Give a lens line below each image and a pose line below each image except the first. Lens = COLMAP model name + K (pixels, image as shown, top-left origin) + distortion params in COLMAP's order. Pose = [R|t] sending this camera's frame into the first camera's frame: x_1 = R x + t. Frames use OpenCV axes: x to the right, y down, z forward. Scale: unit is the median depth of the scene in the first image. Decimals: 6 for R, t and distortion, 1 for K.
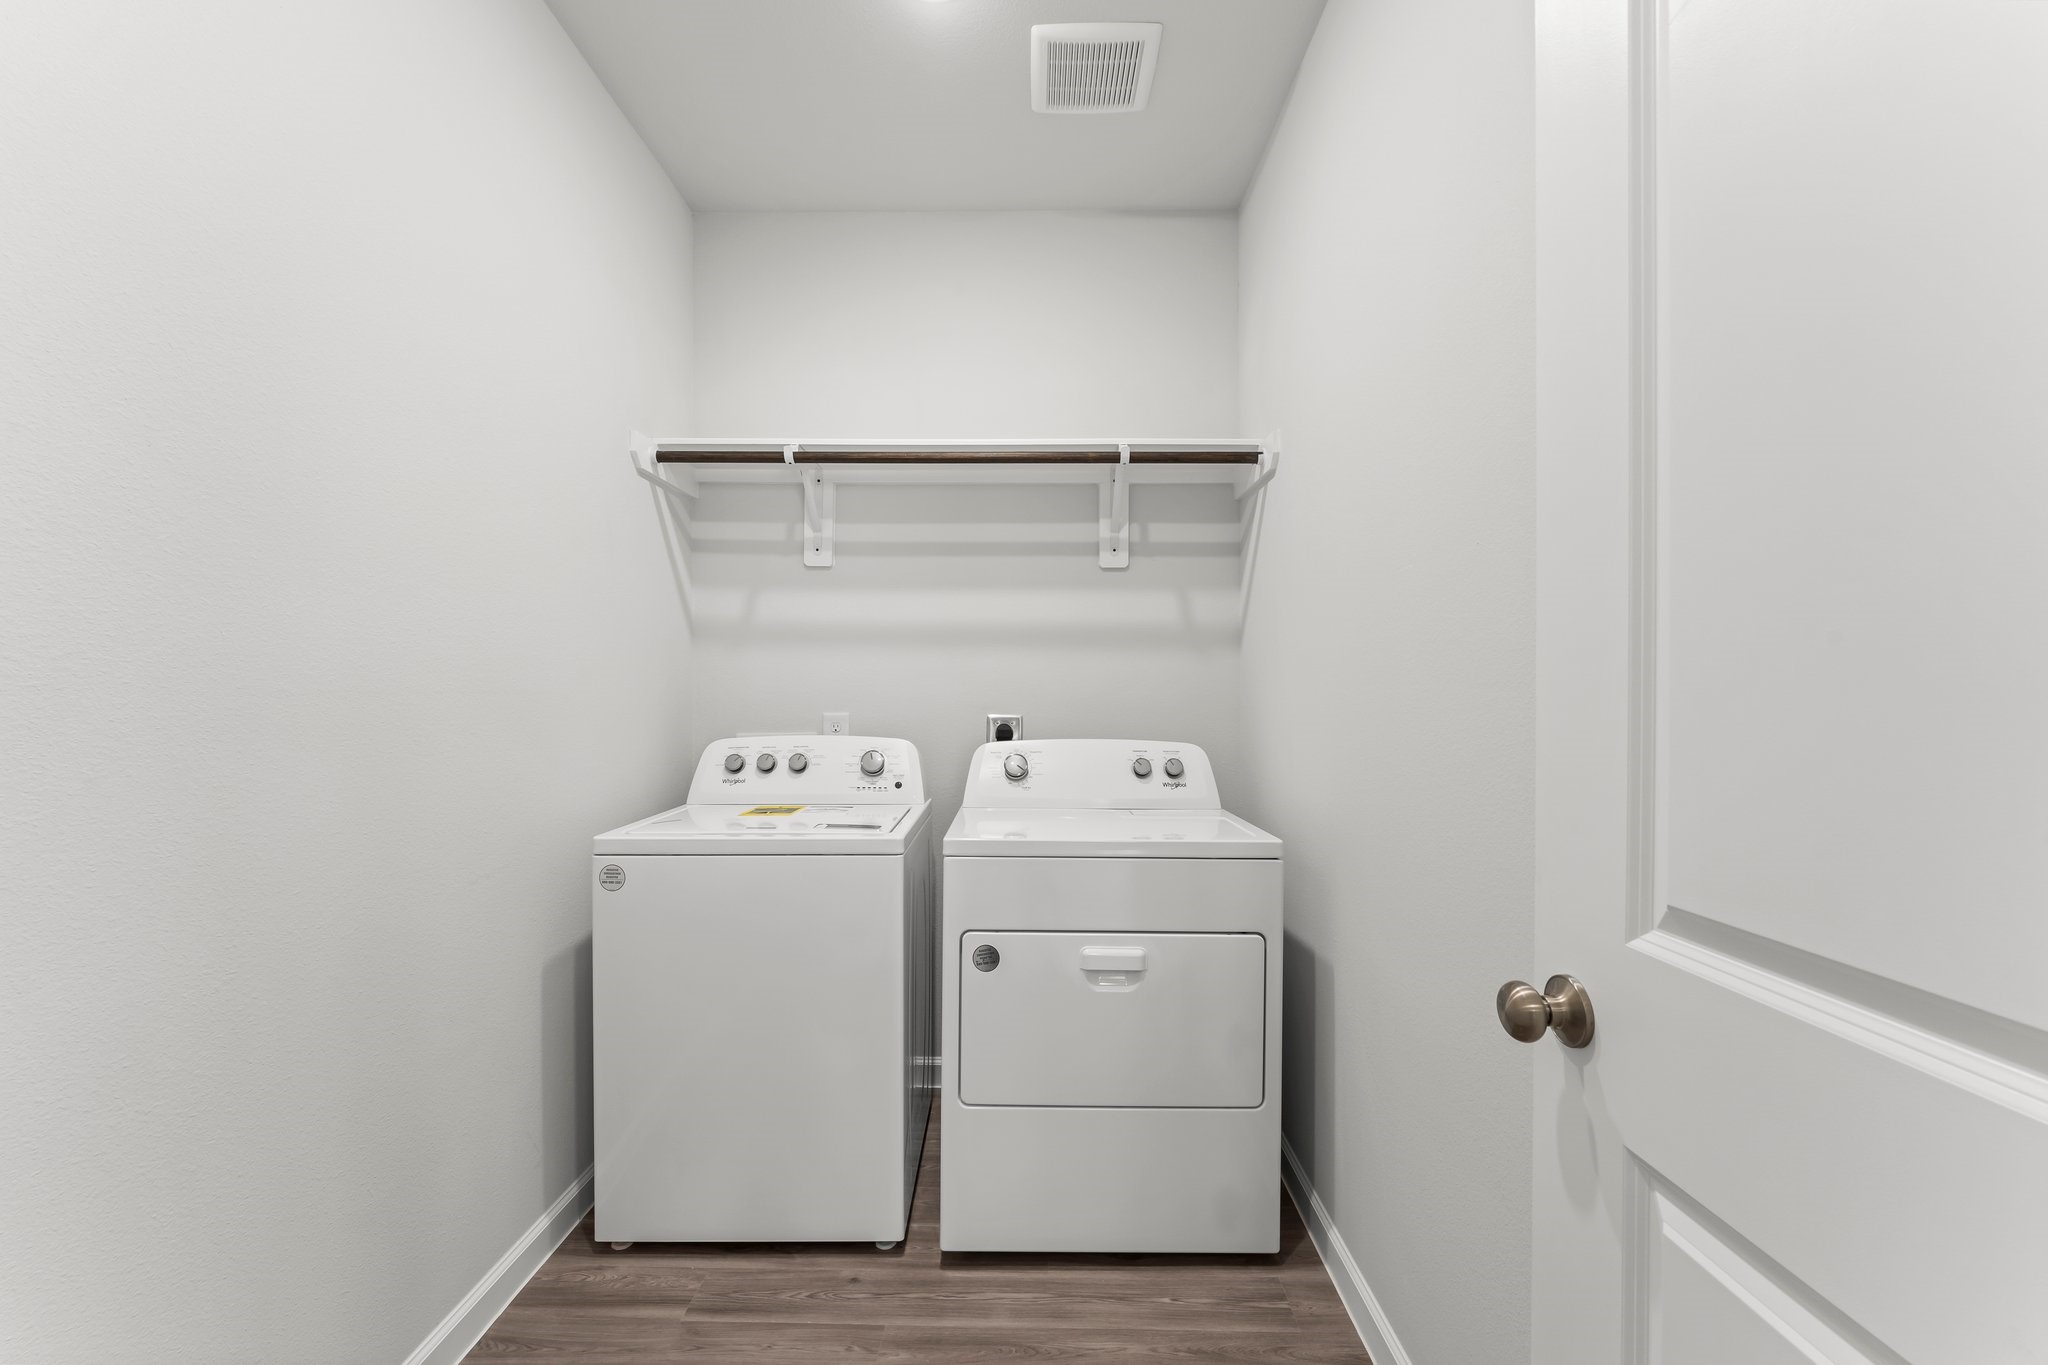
lens RADIAL K [[818.4, 0, 1021.0], [0, 818.4, 692.6], [0, 0, 1]] dist [-0.004077, -0.000301]
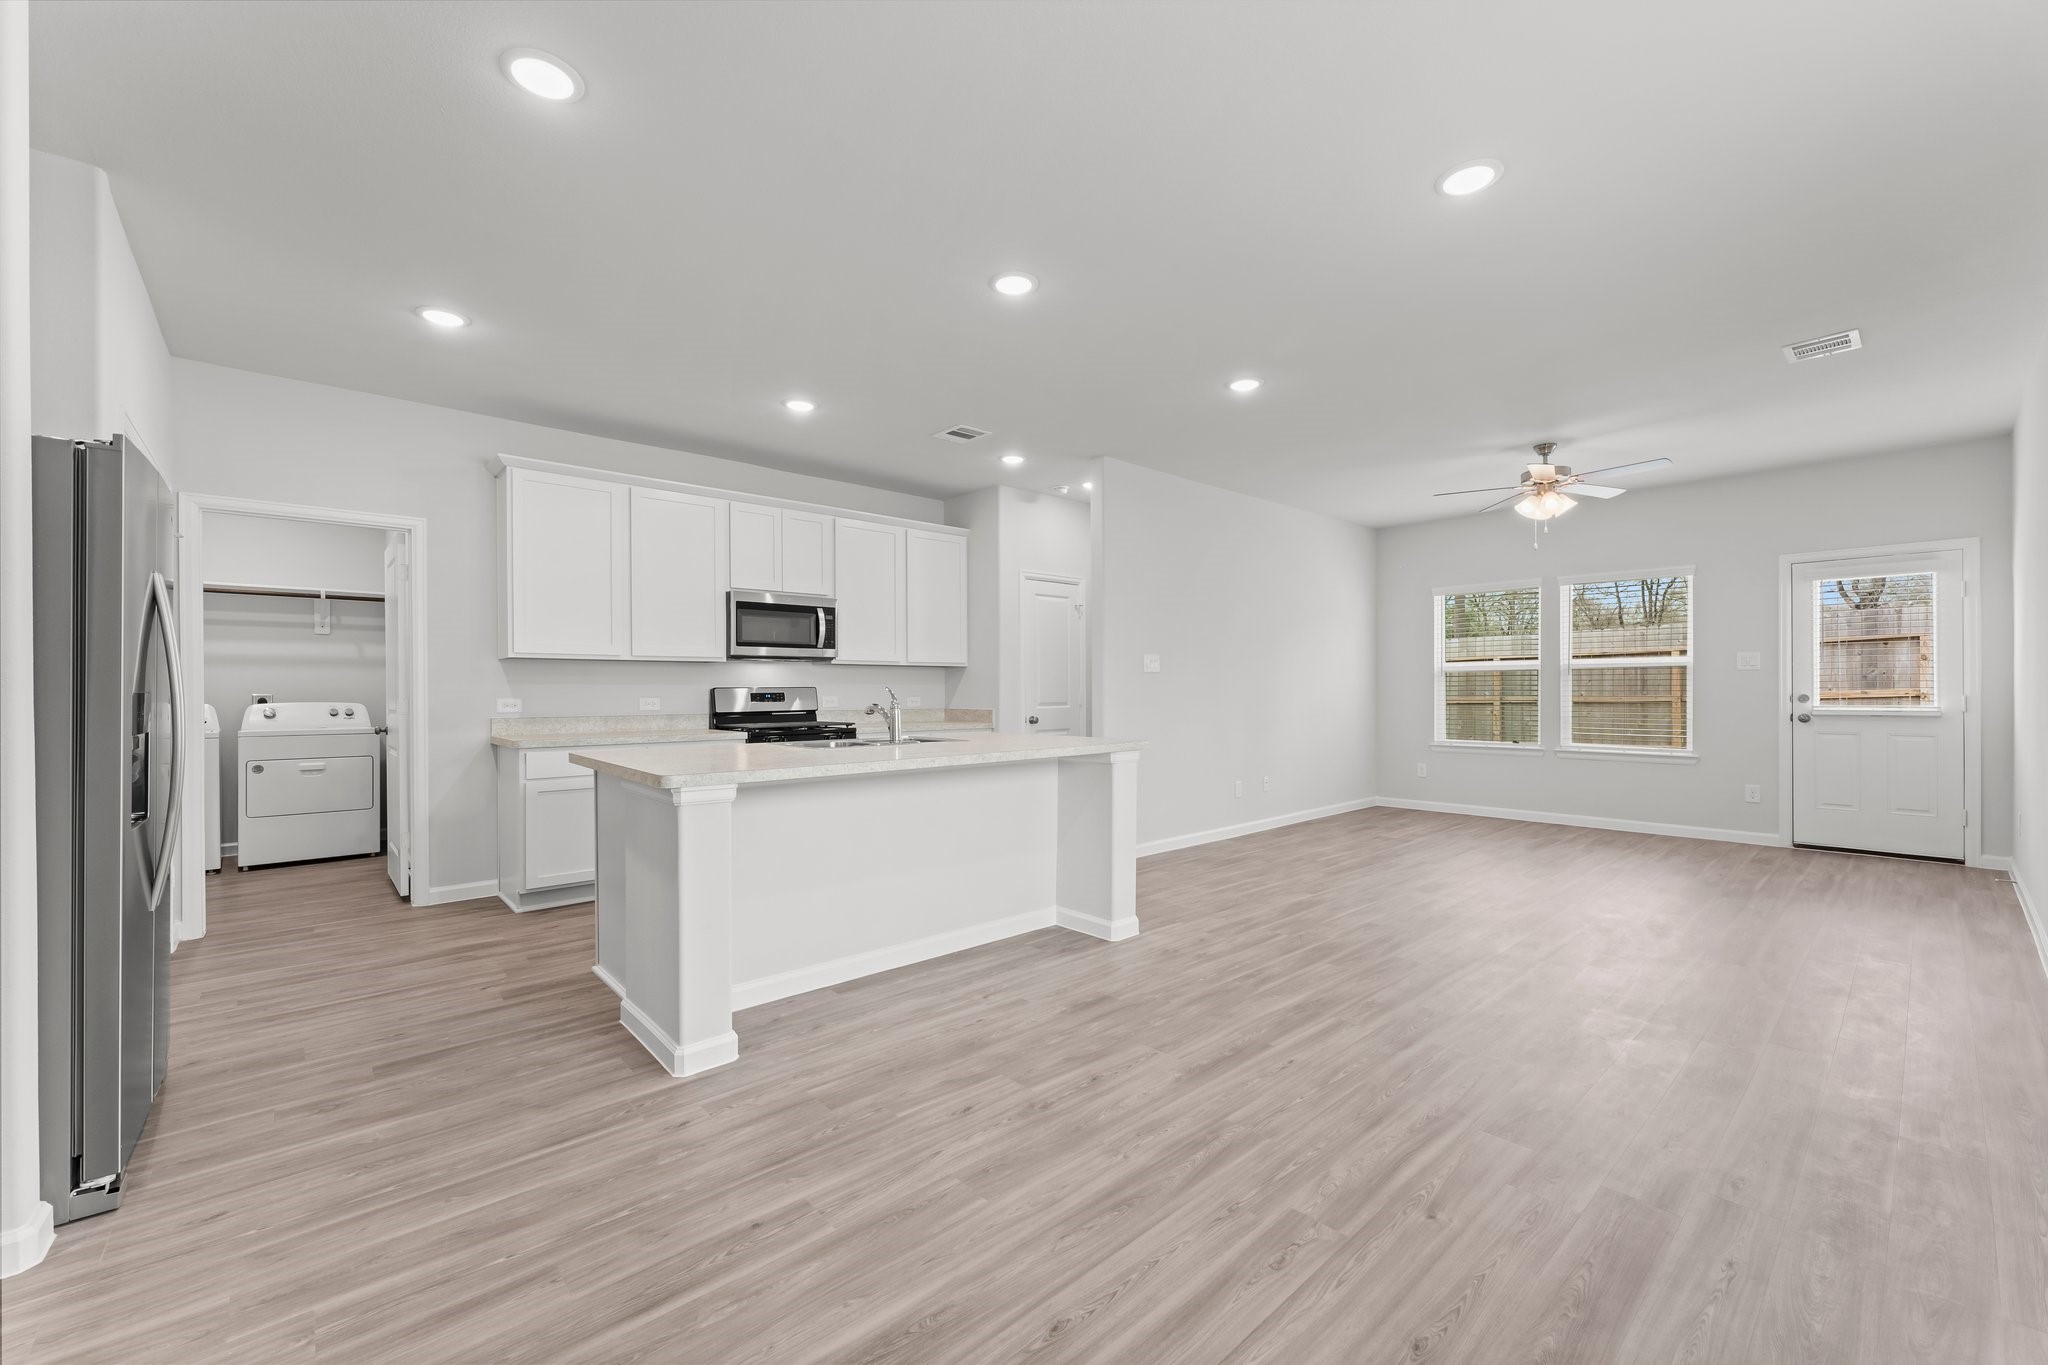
lens RADIAL K [[808.8, 0, 1014.4], [0, 808.8, 693.4], [0, 0, 1]] dist [0.000146, -0.000103]
pose [[0.735329, -0.008700, 0.677654, -0.006849], [0.008911, 0.999955, 0.003168, 0.041462], [-0.677652, 0.003709, 0.735374, -2.428760]]
